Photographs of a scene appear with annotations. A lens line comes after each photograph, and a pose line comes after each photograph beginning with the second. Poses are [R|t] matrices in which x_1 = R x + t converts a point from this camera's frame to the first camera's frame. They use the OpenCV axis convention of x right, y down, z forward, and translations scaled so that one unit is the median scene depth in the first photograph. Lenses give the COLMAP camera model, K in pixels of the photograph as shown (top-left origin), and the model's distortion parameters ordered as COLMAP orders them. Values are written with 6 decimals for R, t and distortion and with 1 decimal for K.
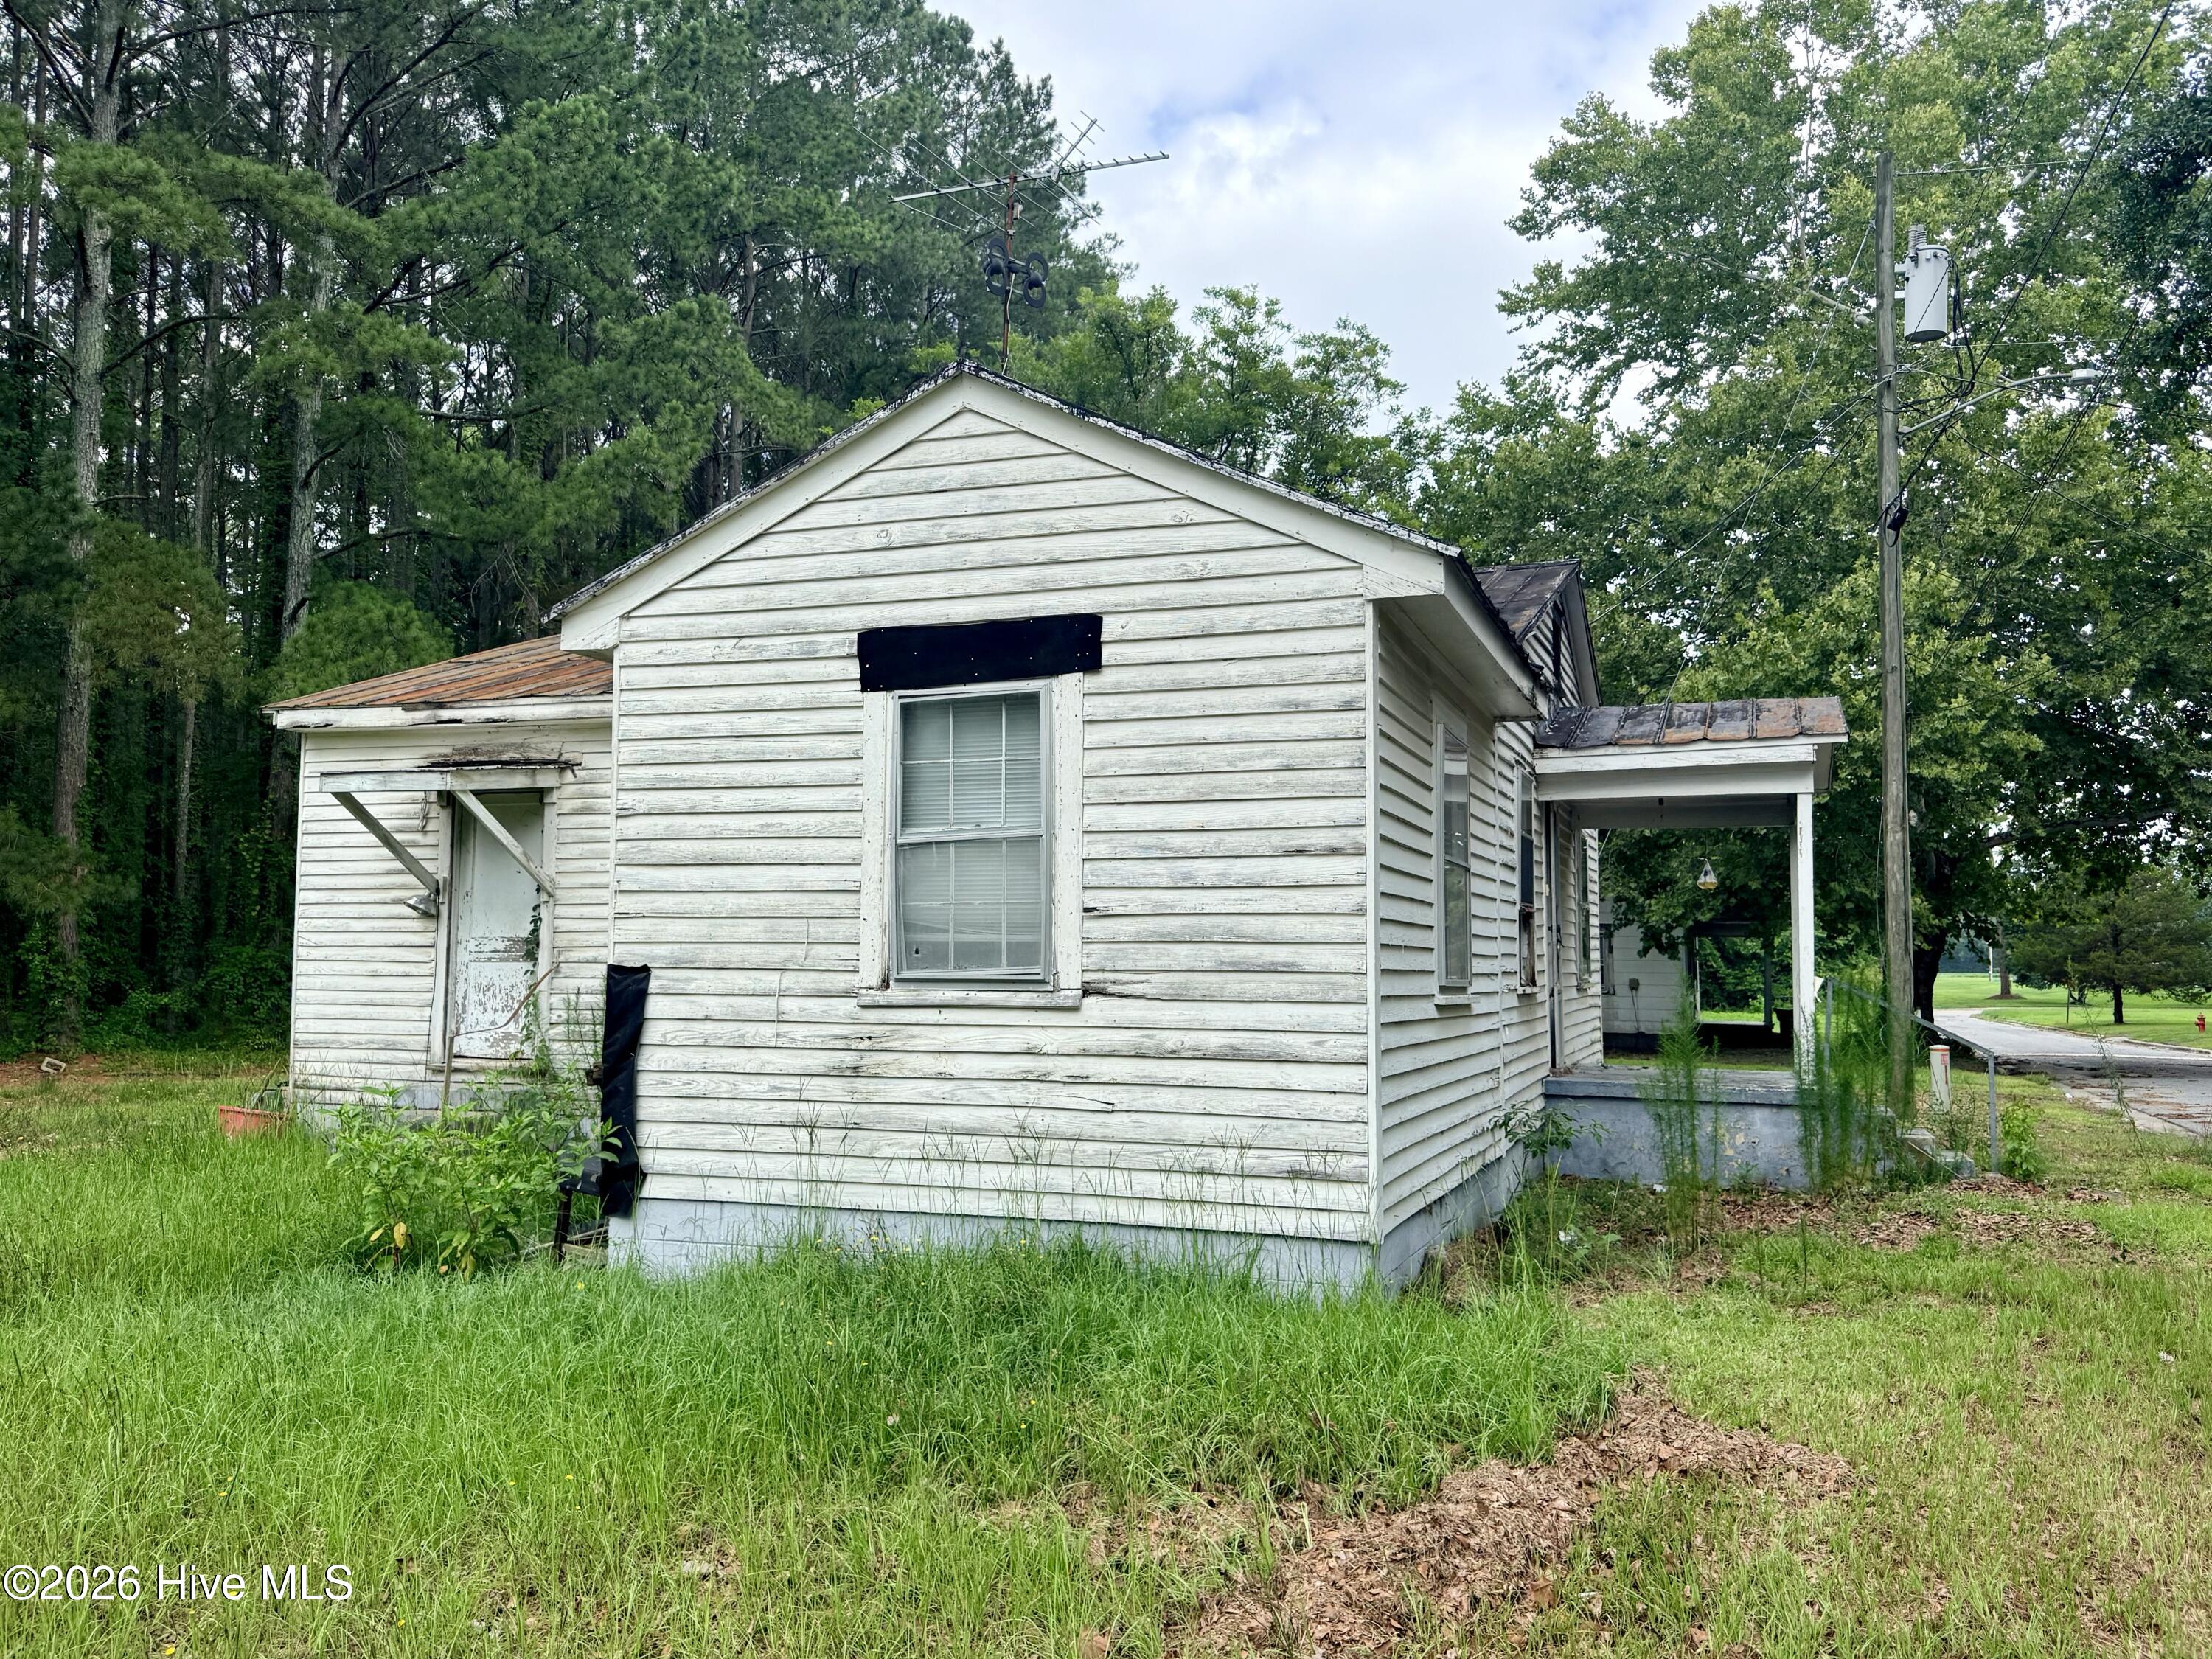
lens RADIAL K [[1739.5, 0, 1106.0], [0, 1739.5, 829.5], [0, 0, 1]] dist [0.061542, -0.000867]
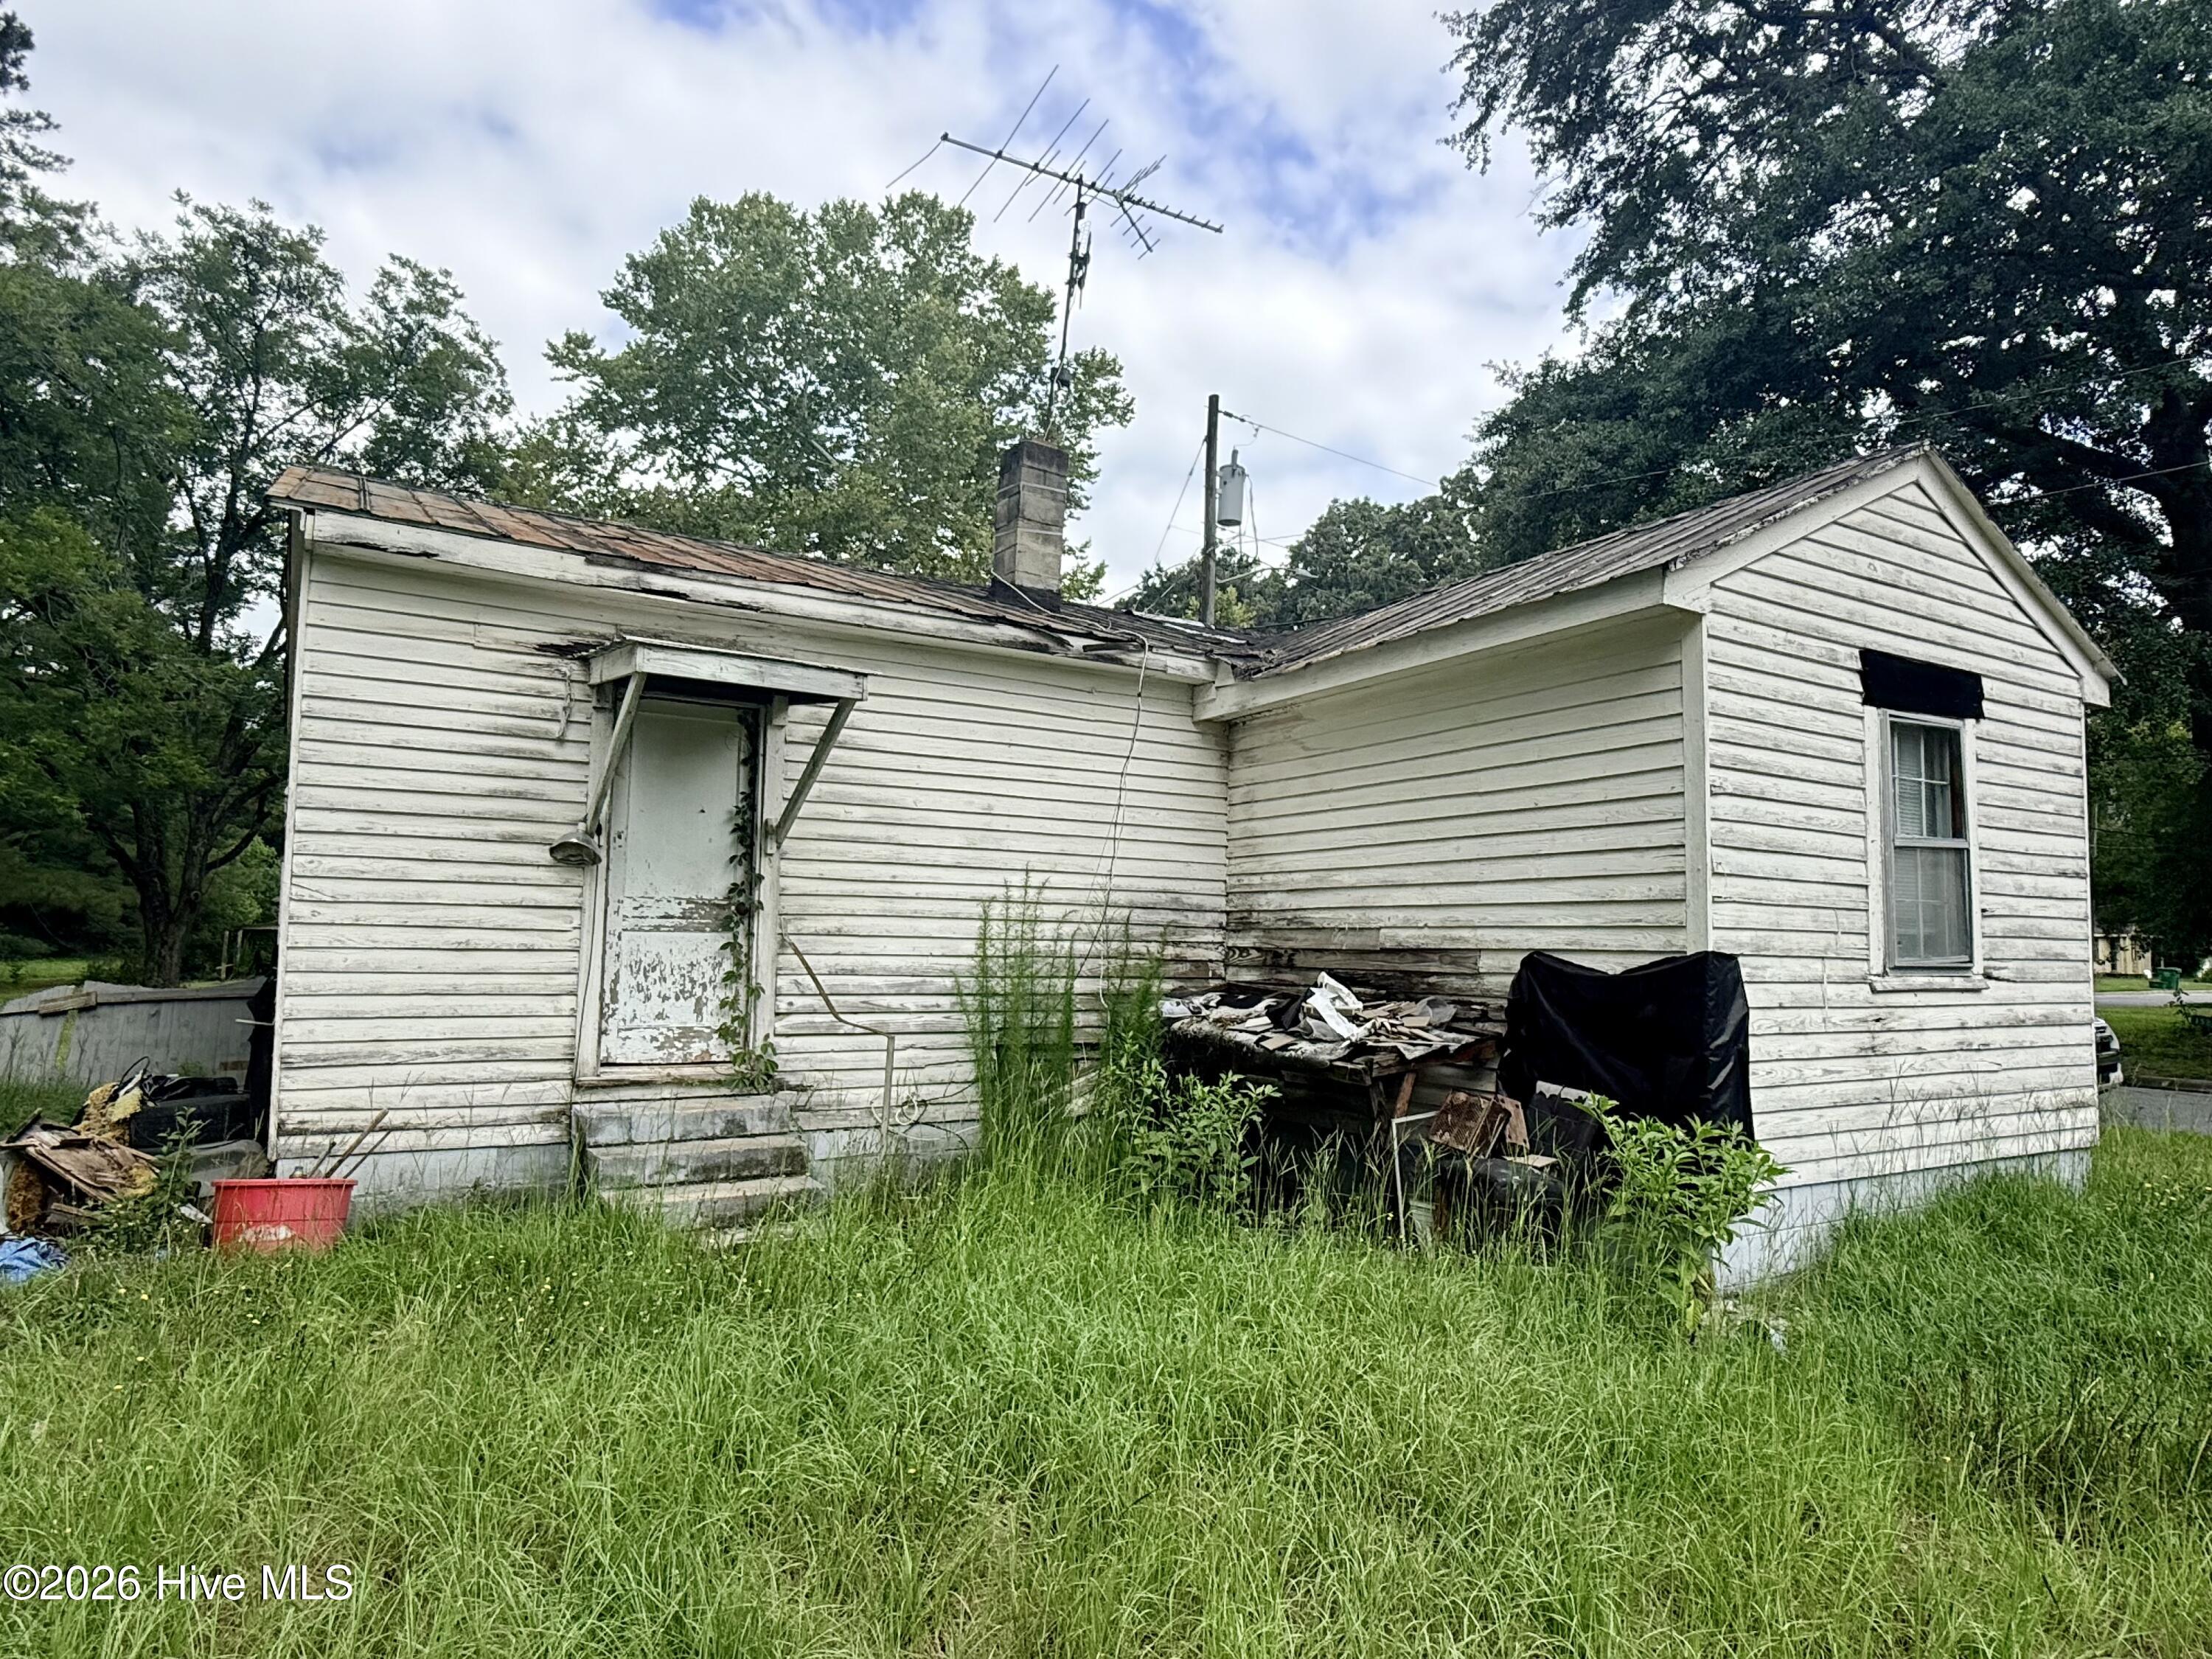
lens RADIAL K [[1325.4, 0, 1106.0], [0, 1325.4, 829.5], [0, 0, 1]] dist [0.009174, -0.001401]
pose [[0.629324, 0.069198, 0.774056, -1.047417], [-0.073276, 0.996874, -0.029542, 0.057170], [-0.773680, -0.038128, 0.632428, 0.808504]]
